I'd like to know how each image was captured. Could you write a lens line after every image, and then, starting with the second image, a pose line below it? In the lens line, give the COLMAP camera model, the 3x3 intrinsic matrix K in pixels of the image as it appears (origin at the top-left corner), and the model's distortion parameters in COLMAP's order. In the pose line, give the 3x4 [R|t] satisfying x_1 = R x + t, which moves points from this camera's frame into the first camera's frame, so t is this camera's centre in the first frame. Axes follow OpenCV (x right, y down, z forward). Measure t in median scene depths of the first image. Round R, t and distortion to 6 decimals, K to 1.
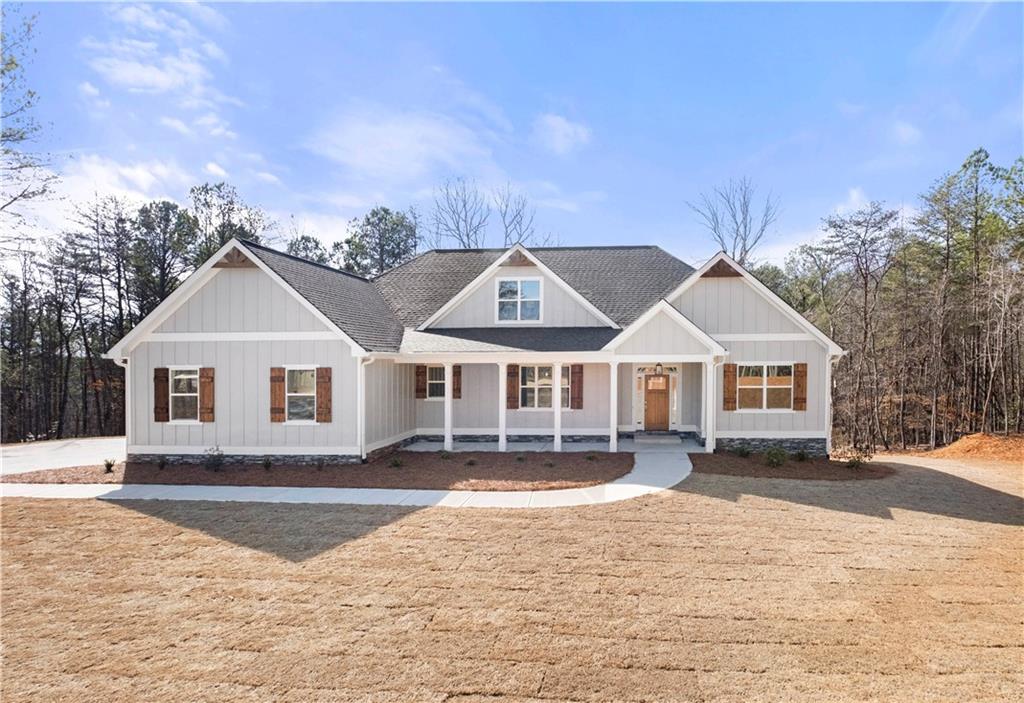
lens RADIAL K [[447.6, 0, 750.5], [0, 447.6, 371.3], [0, 0, 1]] dist [-0.003606, -0.000664]
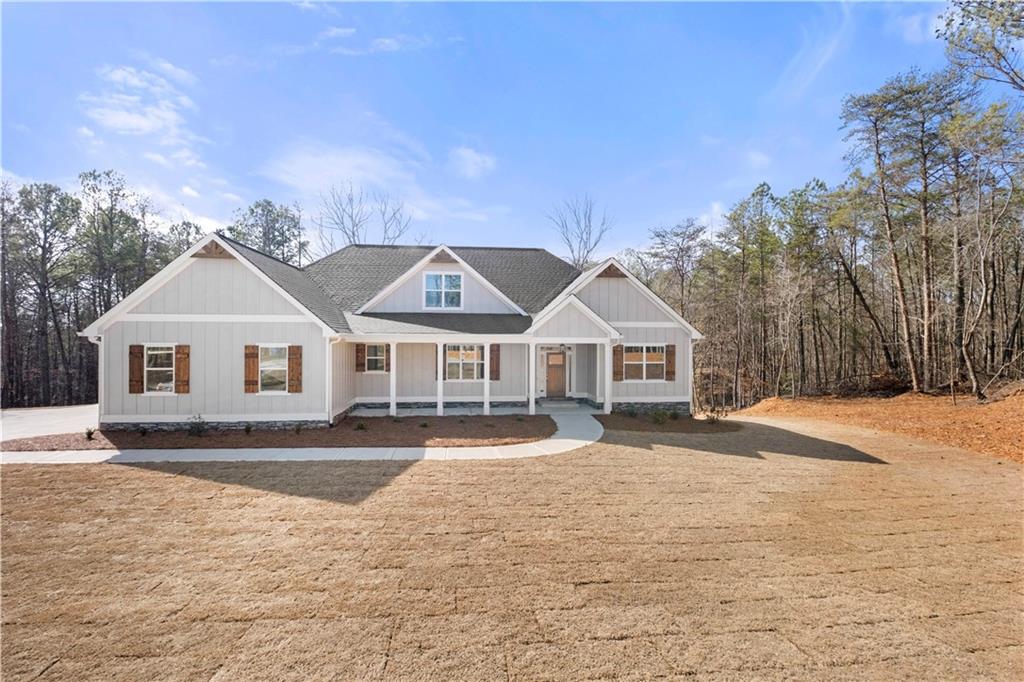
lens RADIAL K [[388.5, 0, 566.6], [0, 388.5, 340.8], [0, 0, 1]] dist [-0.002829, -0.000590]
pose [[0.992057, 0.009050, 0.125463, -0.376828], [-0.007544, 0.999894, -0.012470, -0.014225], [-0.125563, 0.011424, 0.992020, -0.099995]]
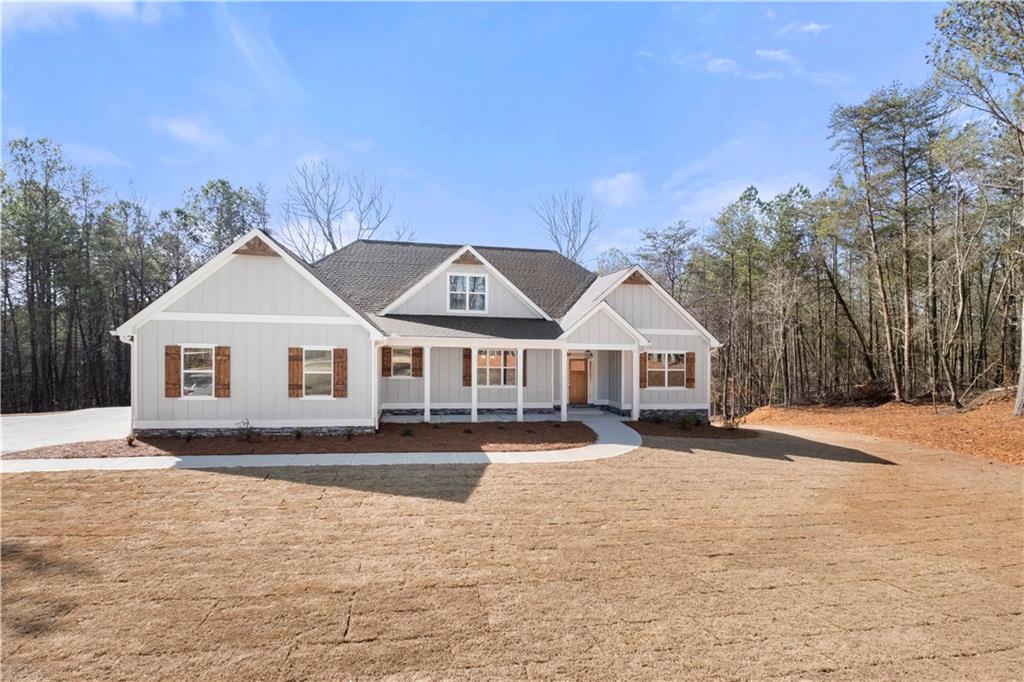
lens RADIAL K [[459.7, 0, 519.2], [0, 459.7, 341.8], [0, 0, 1]] dist [-0.002251, -0.001332]
pose [[0.974313, 0.025366, 0.223763, -0.775496], [-0.021868, 0.999597, -0.018099, -0.015013], [-0.224132, 0.012741, 0.974475, -0.234622]]
